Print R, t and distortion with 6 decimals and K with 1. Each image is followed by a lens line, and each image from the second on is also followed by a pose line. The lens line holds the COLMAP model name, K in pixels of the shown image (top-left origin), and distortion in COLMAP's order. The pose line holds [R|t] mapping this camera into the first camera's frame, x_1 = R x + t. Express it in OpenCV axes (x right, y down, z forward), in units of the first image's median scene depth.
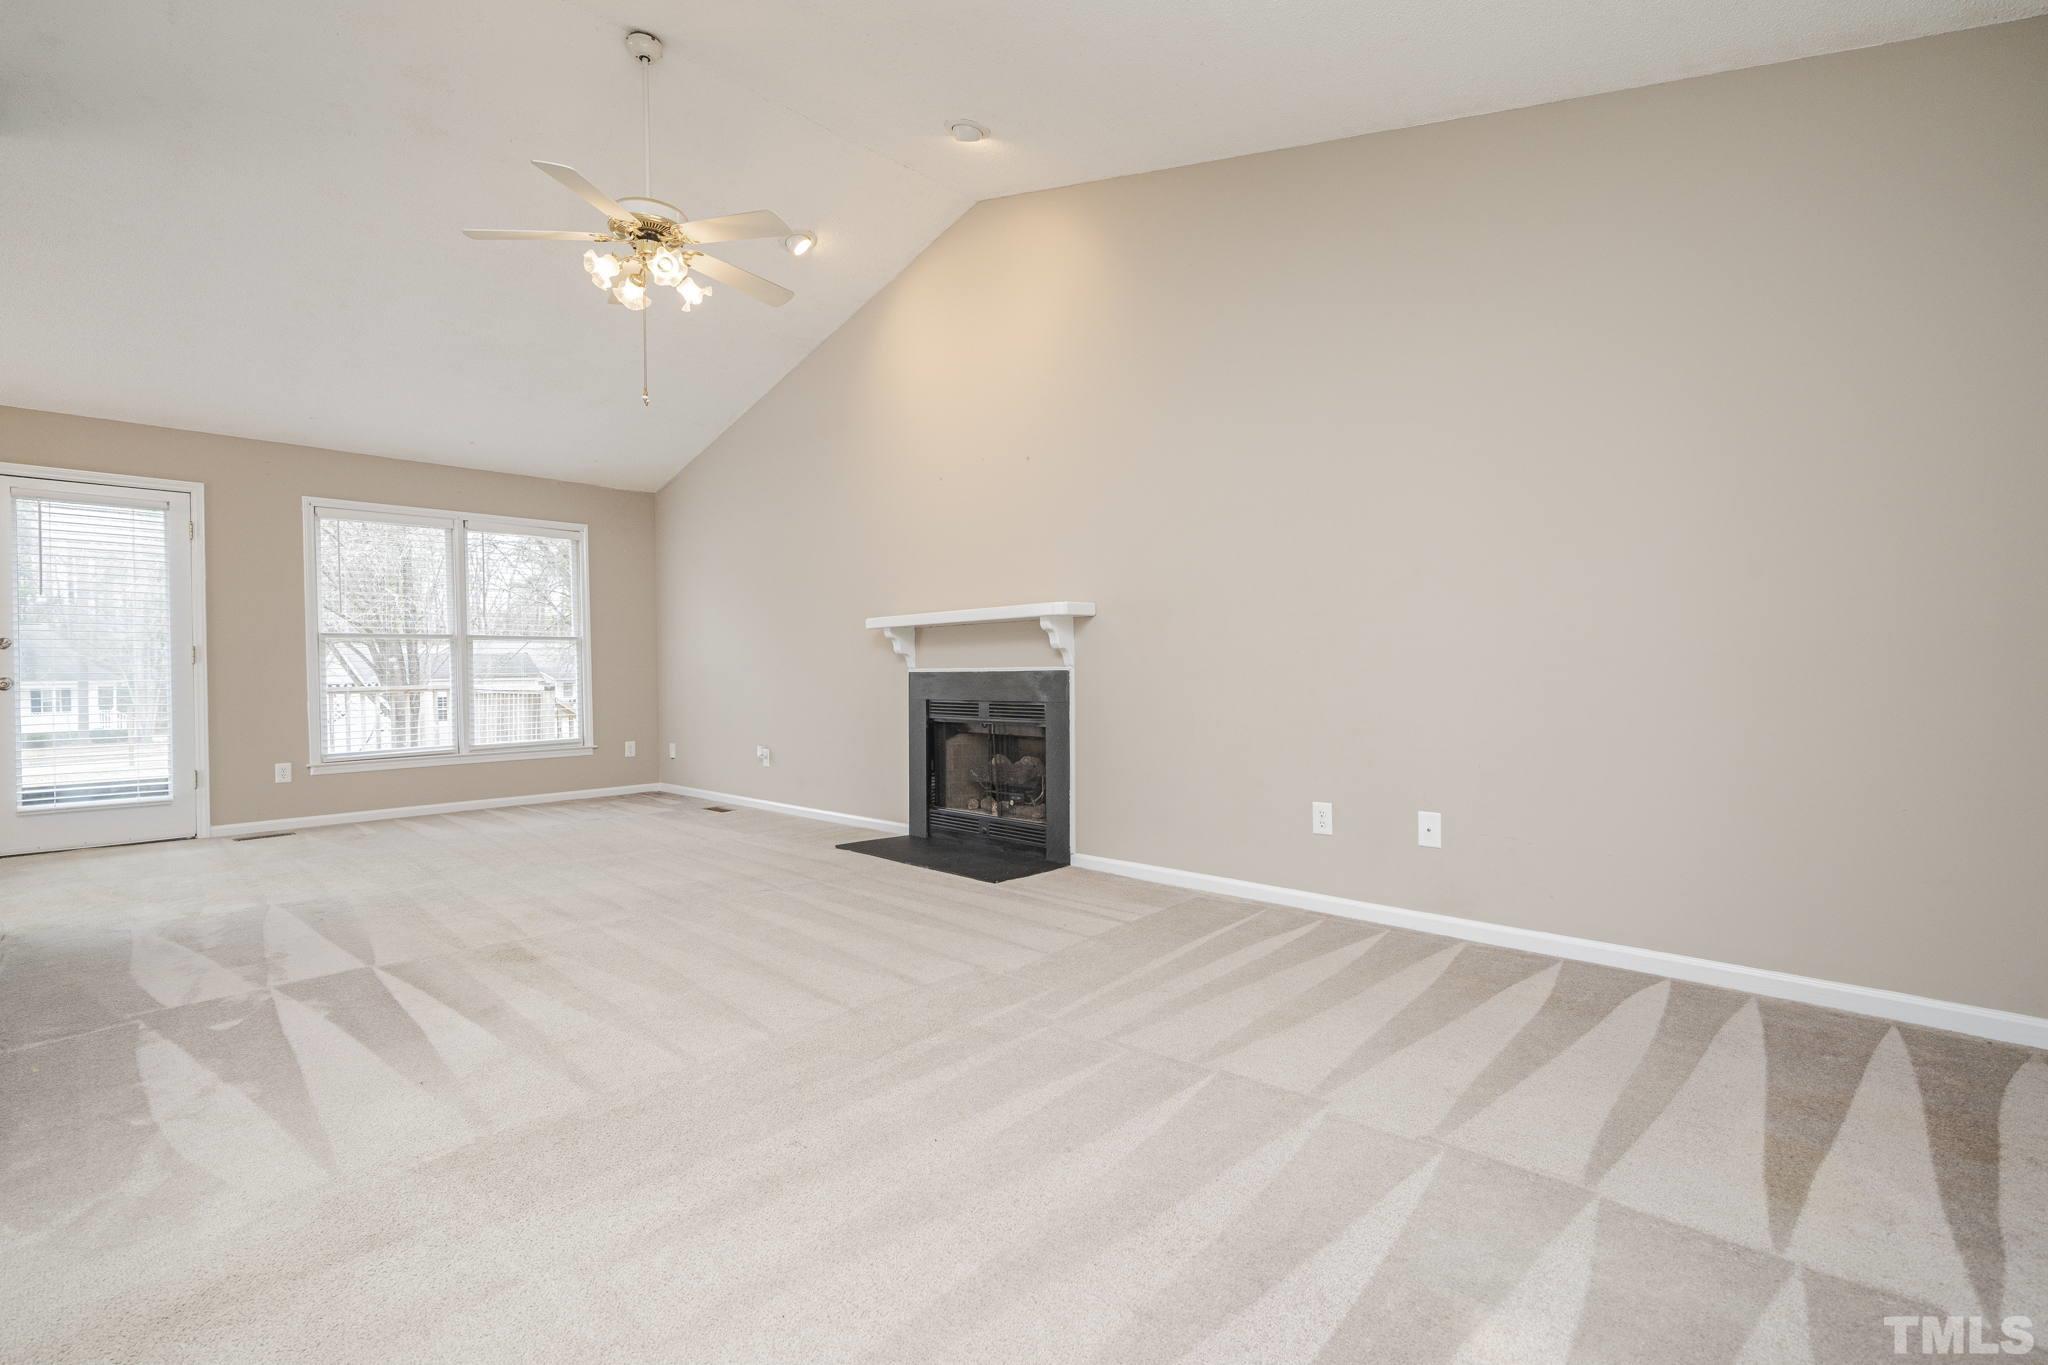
lens RADIAL K [[863.3, 0, 1015.7], [0, 863.3, 678.0], [0, 0, 1]] dist [0.004308, 0.000779]
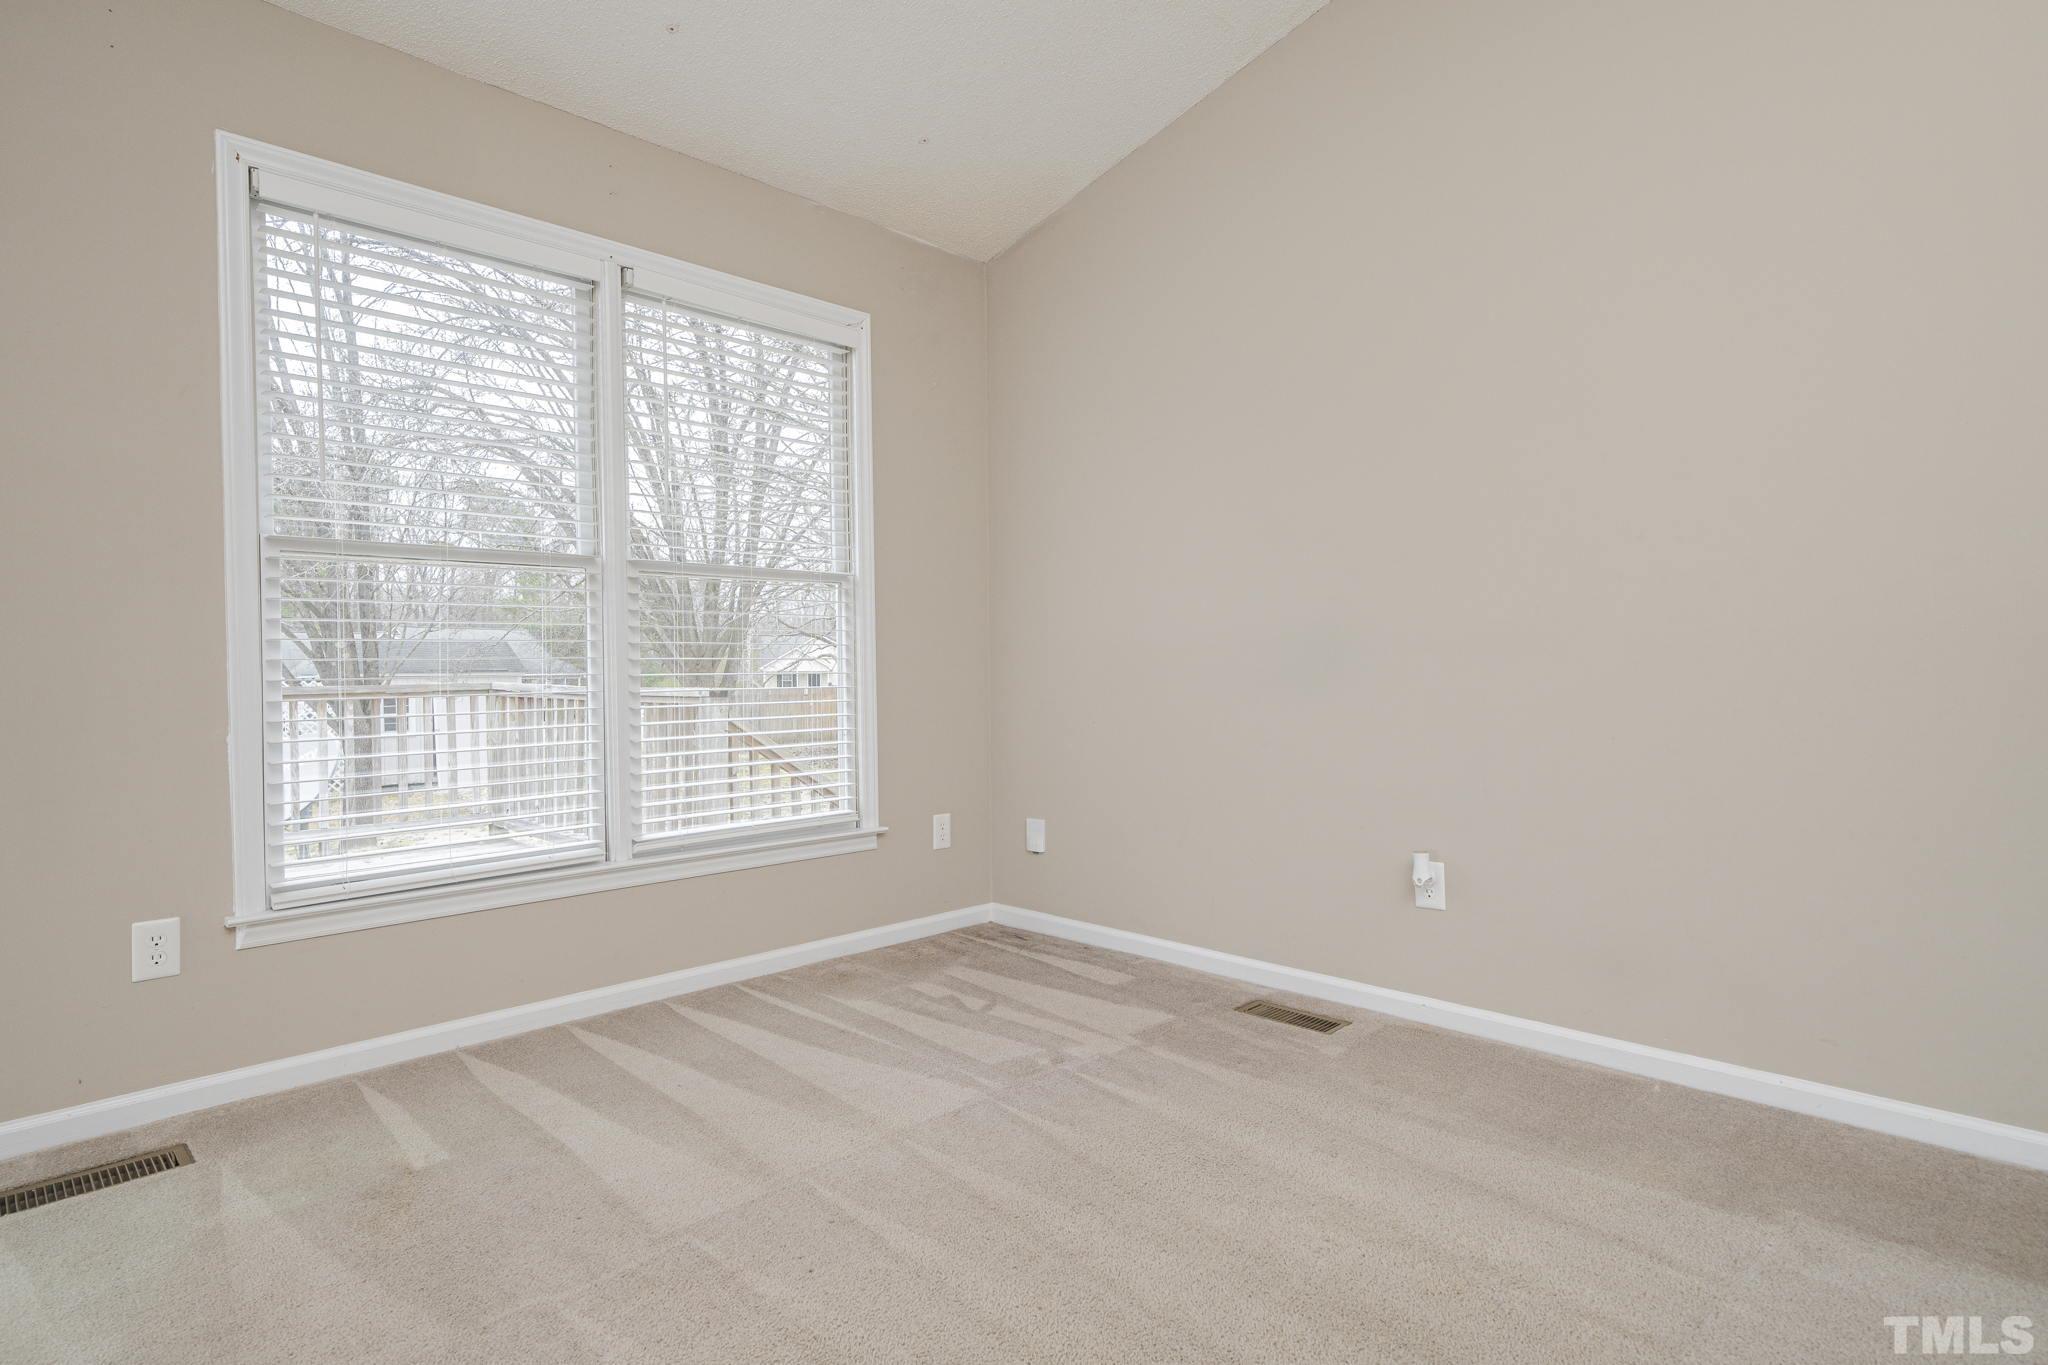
lens RADIAL K [[1063.7, 0, 1064.6], [0, 1063.7, 675.3], [0, 0, 1]] dist [0.008404, -0.000010]
pose [[0.999915, 0.003771, -0.012460, -0.584647], [-0.003788, 0.999992, -0.001351, 0.003652], [0.012455, 0.001398, 0.999921, 0.705121]]
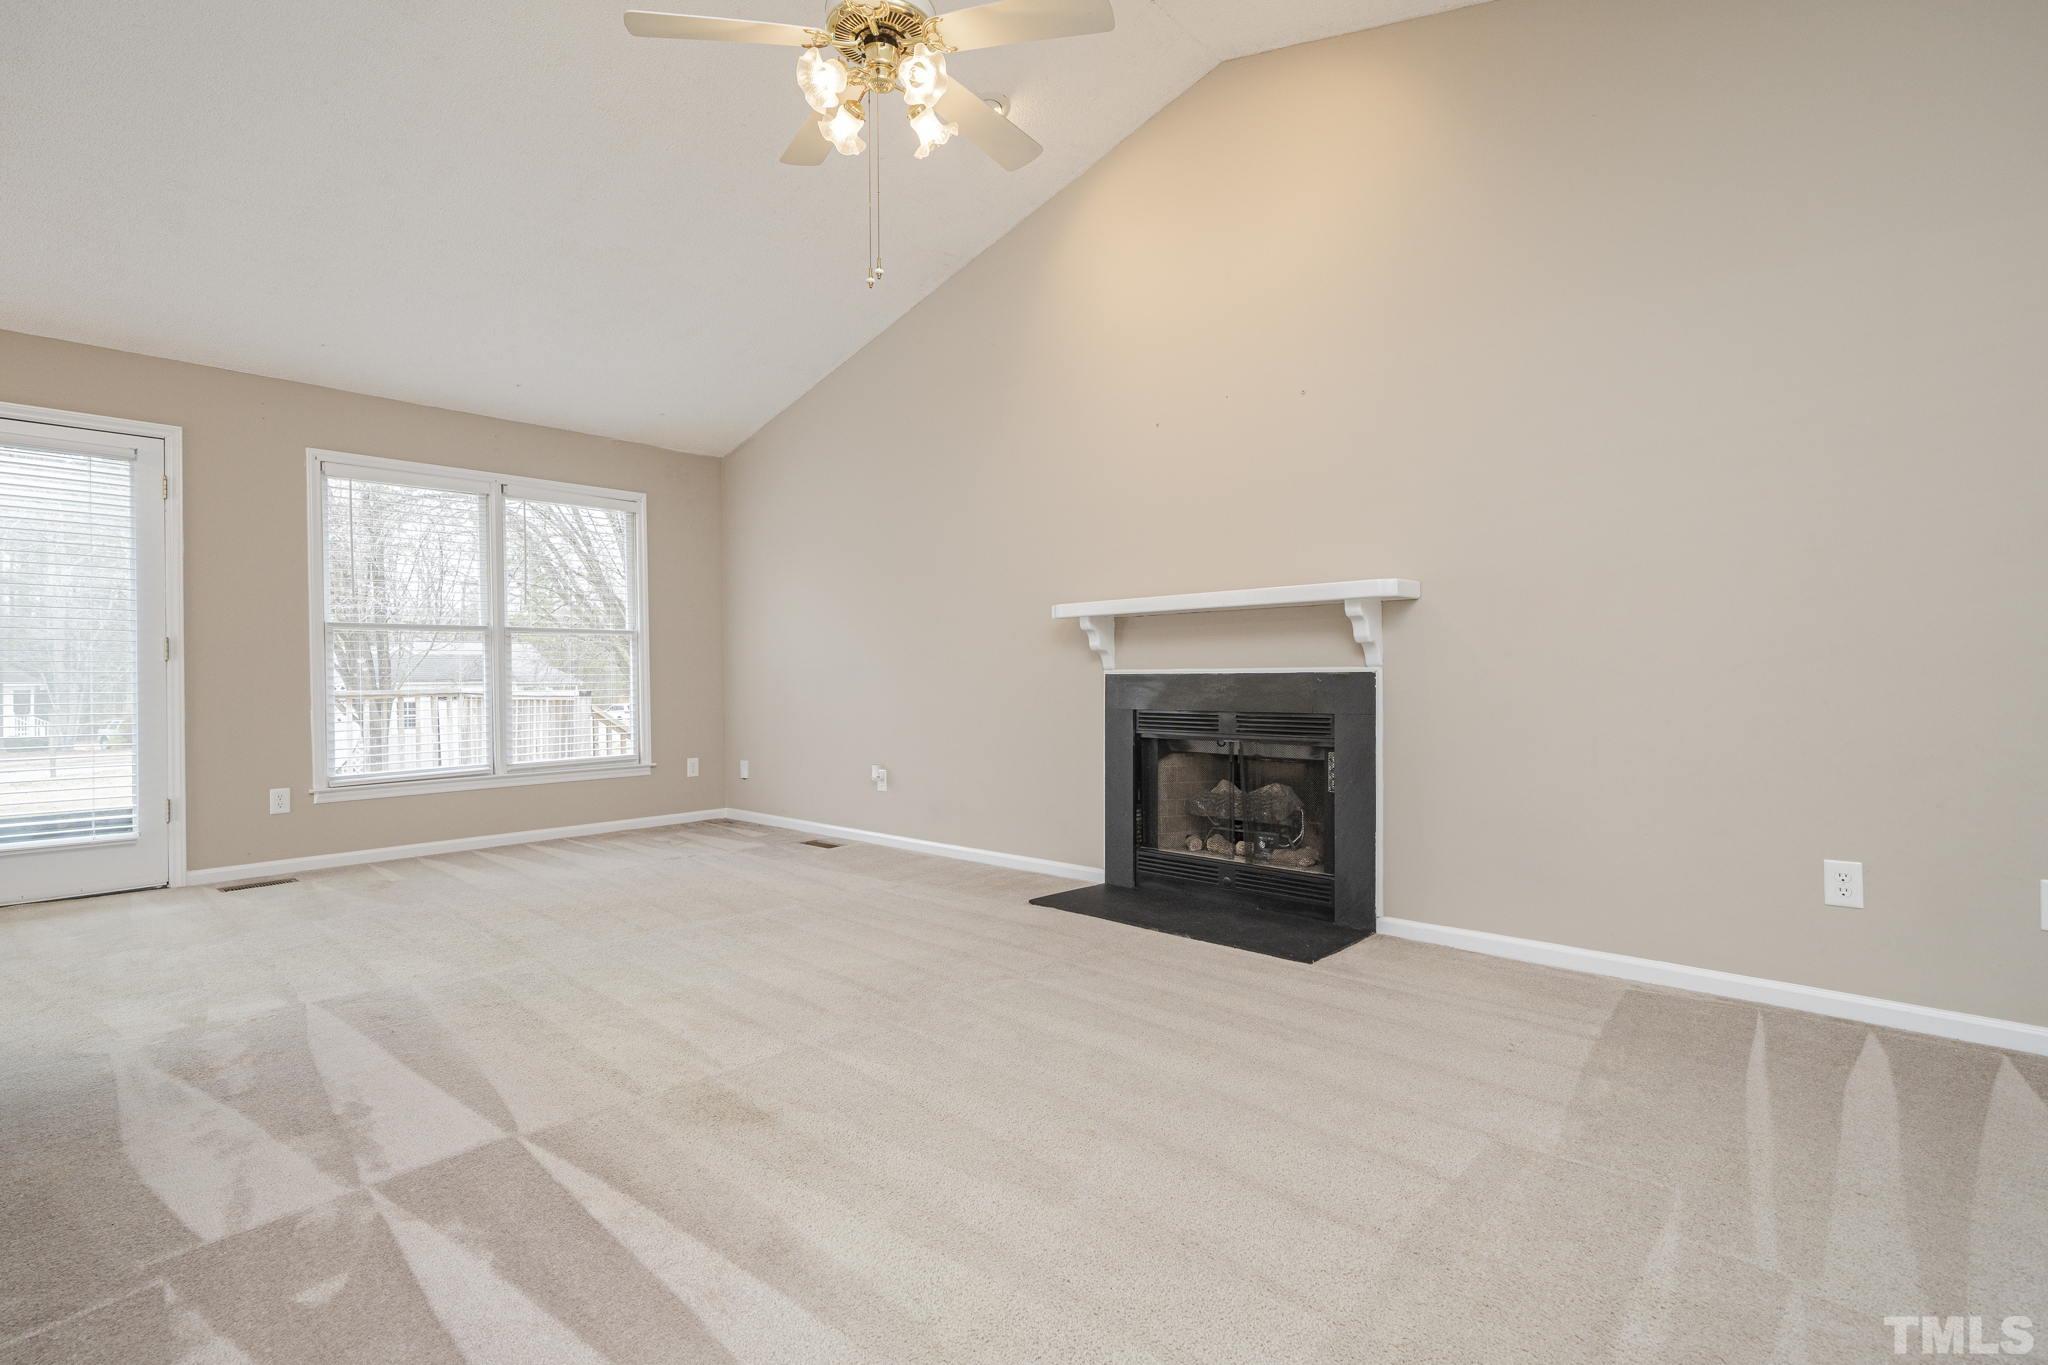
lens RADIAL K [[912.8, 0, 1029.5], [0, 912.8, 678.0], [0, 0, 1]] dist [0.004519, 0.001287]
pose [[0.999740, 0.003017, 0.022593, -0.225461], [-0.002887, 0.999979, -0.005777, 0.001644], [-0.022610, 0.005711, 0.999728, 0.189241]]
